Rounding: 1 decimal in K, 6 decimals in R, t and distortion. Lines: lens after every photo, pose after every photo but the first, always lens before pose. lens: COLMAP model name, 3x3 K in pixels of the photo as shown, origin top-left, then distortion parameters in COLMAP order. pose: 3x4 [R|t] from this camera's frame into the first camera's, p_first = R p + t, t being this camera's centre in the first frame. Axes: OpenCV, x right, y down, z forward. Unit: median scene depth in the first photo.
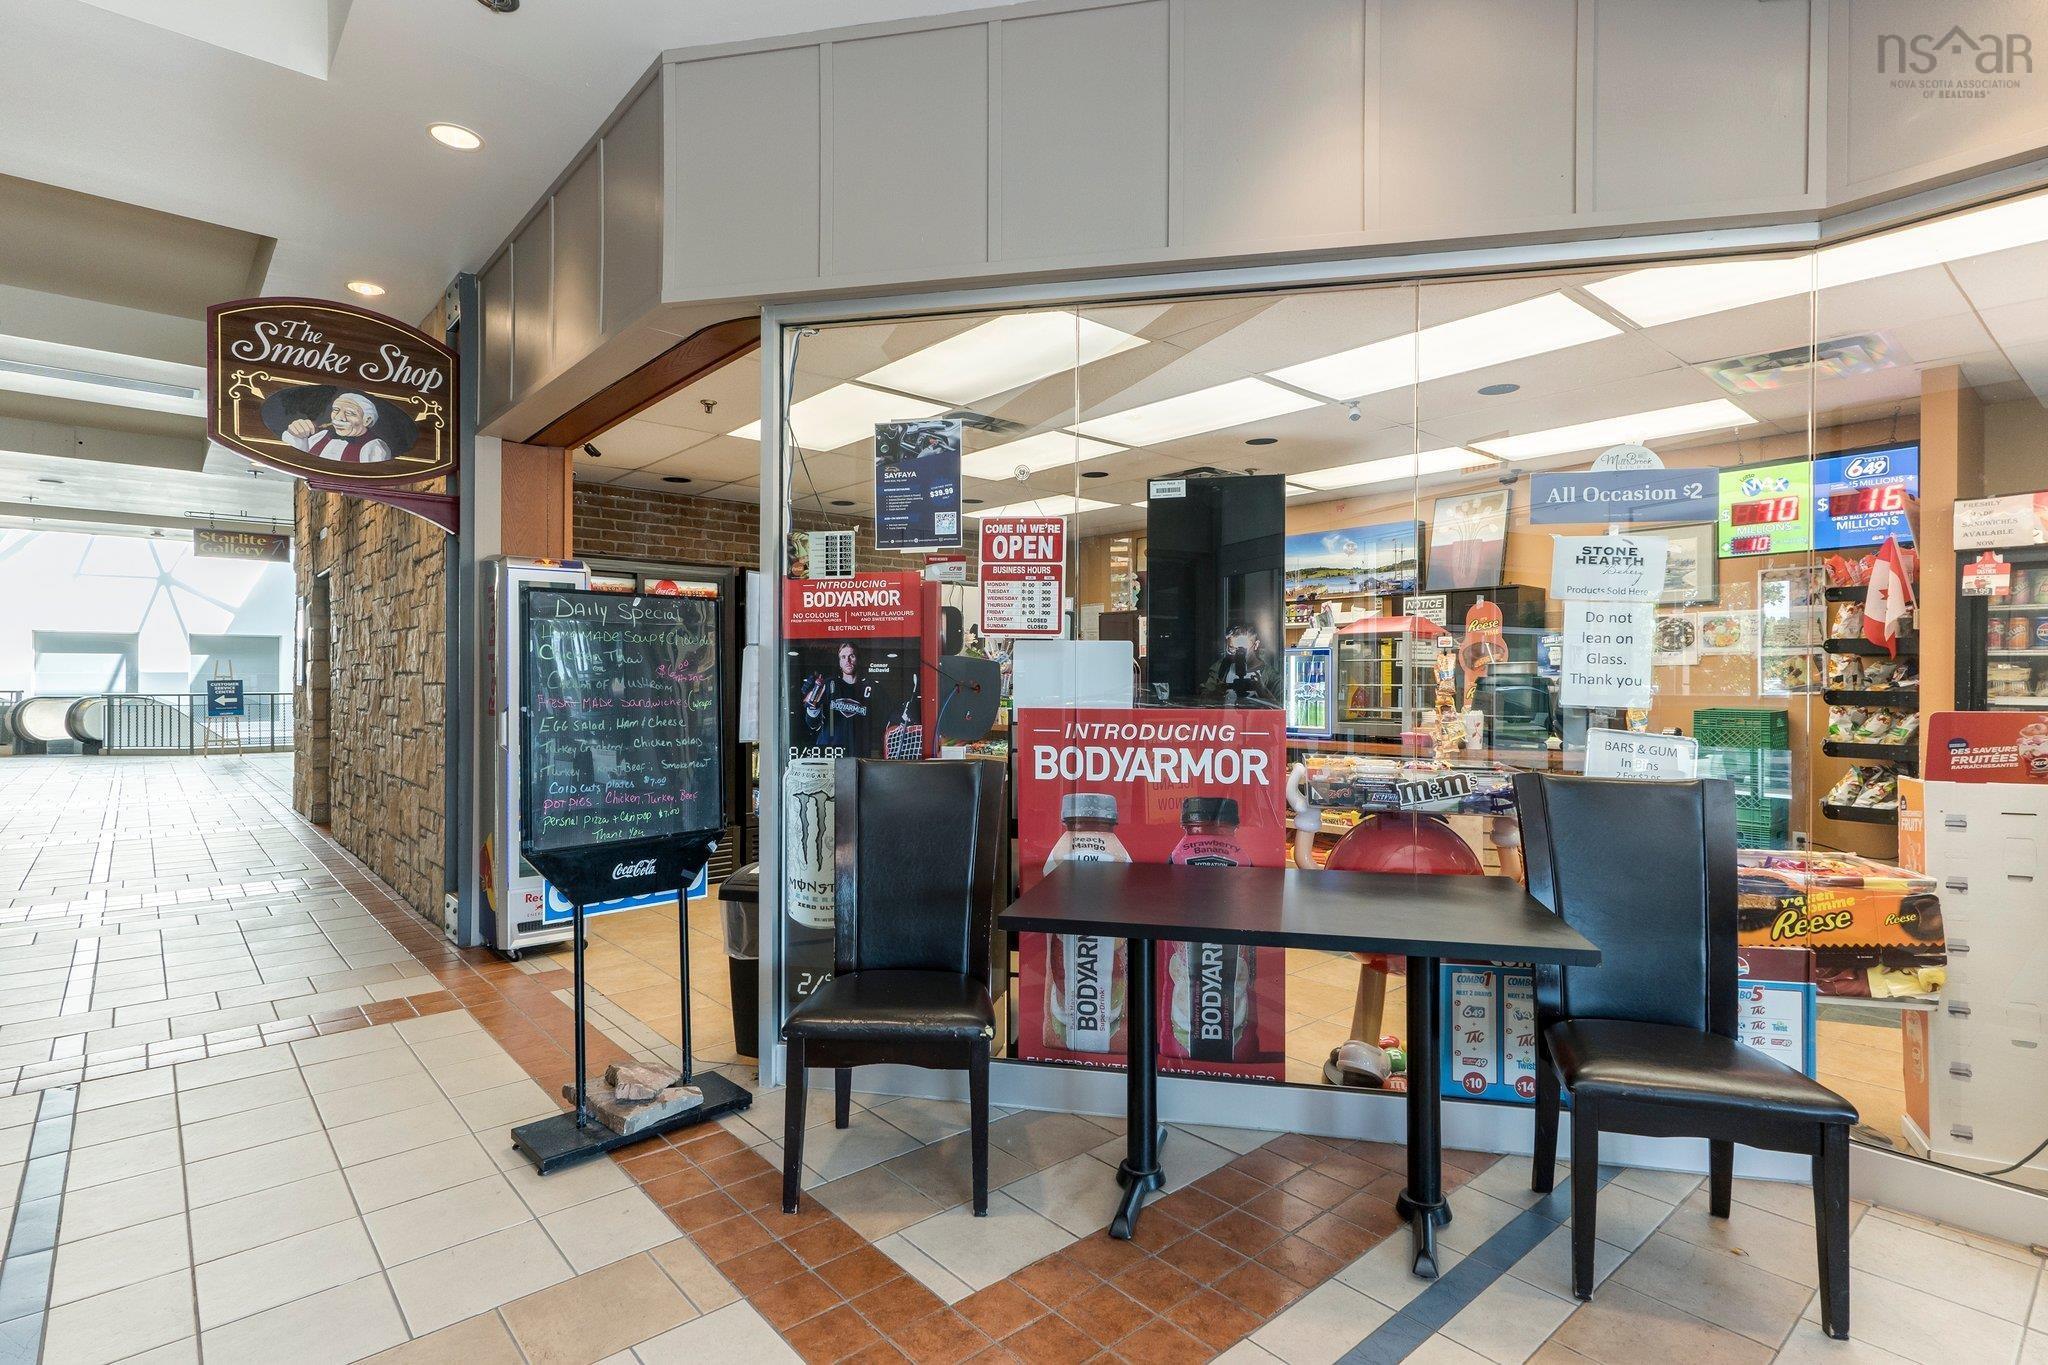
lens RADIAL K [[1007.2, 0, 1028.2], [0, 1007.2, 673.1], [0, 0, 1]] dist [0.006485, 0.001097]
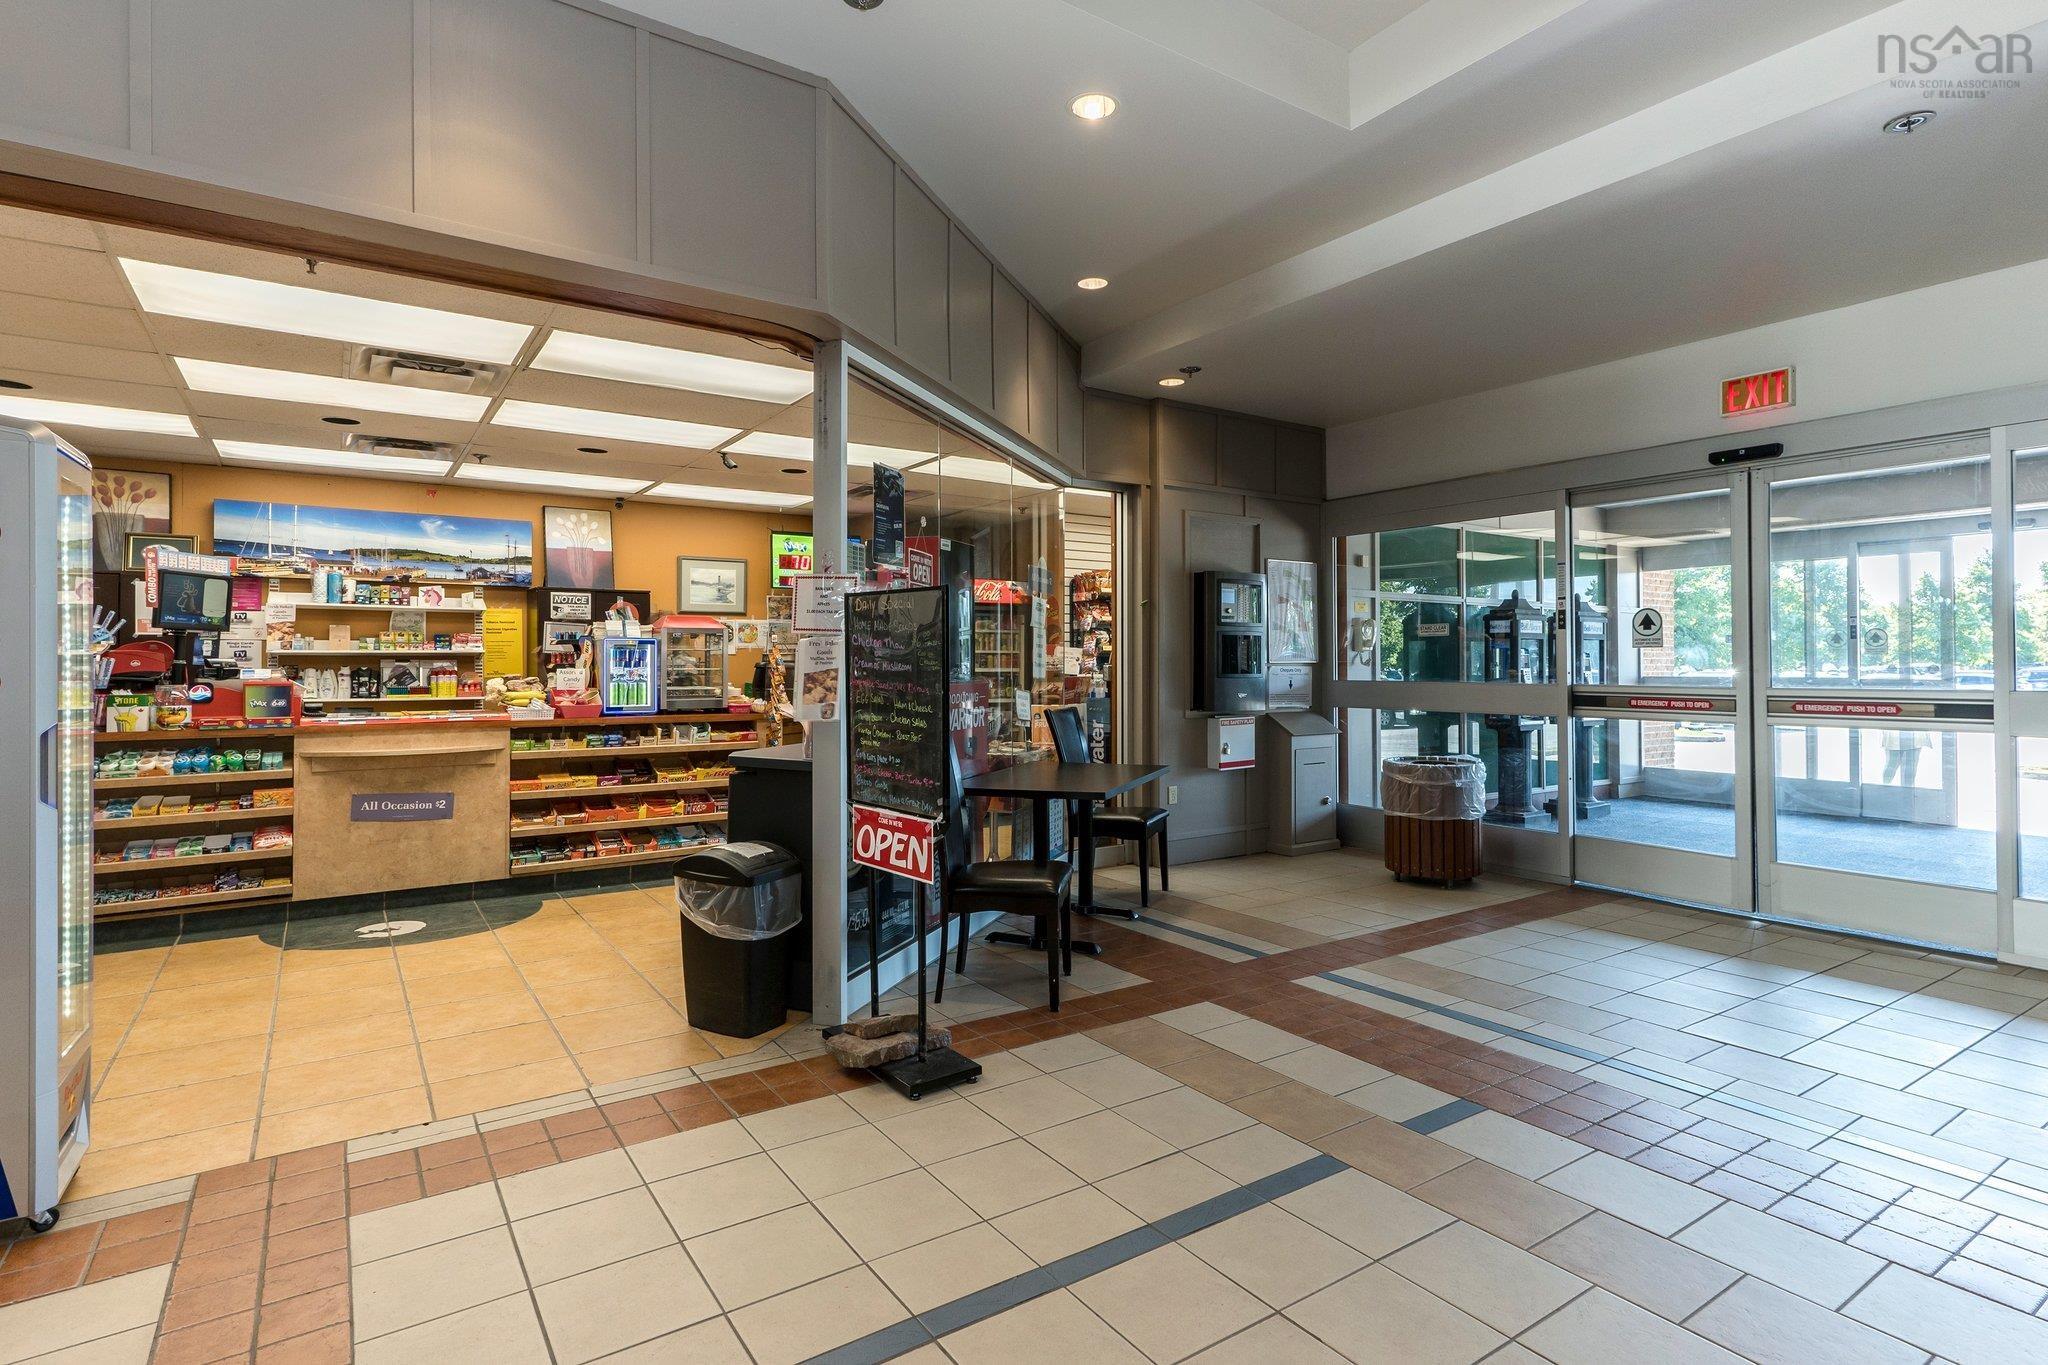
lens RADIAL K [[1032.0, 0, 1015.8], [0, 1032.0, 651.1], [0, 0, 1]] dist [0.000977, 0.012906]
pose [[0.135219, 0.010062, 0.990765, -1.012353], [-0.005553, 0.999940, -0.009397, -0.001355], [-0.990800, -0.004231, 0.135267, 0.473160]]
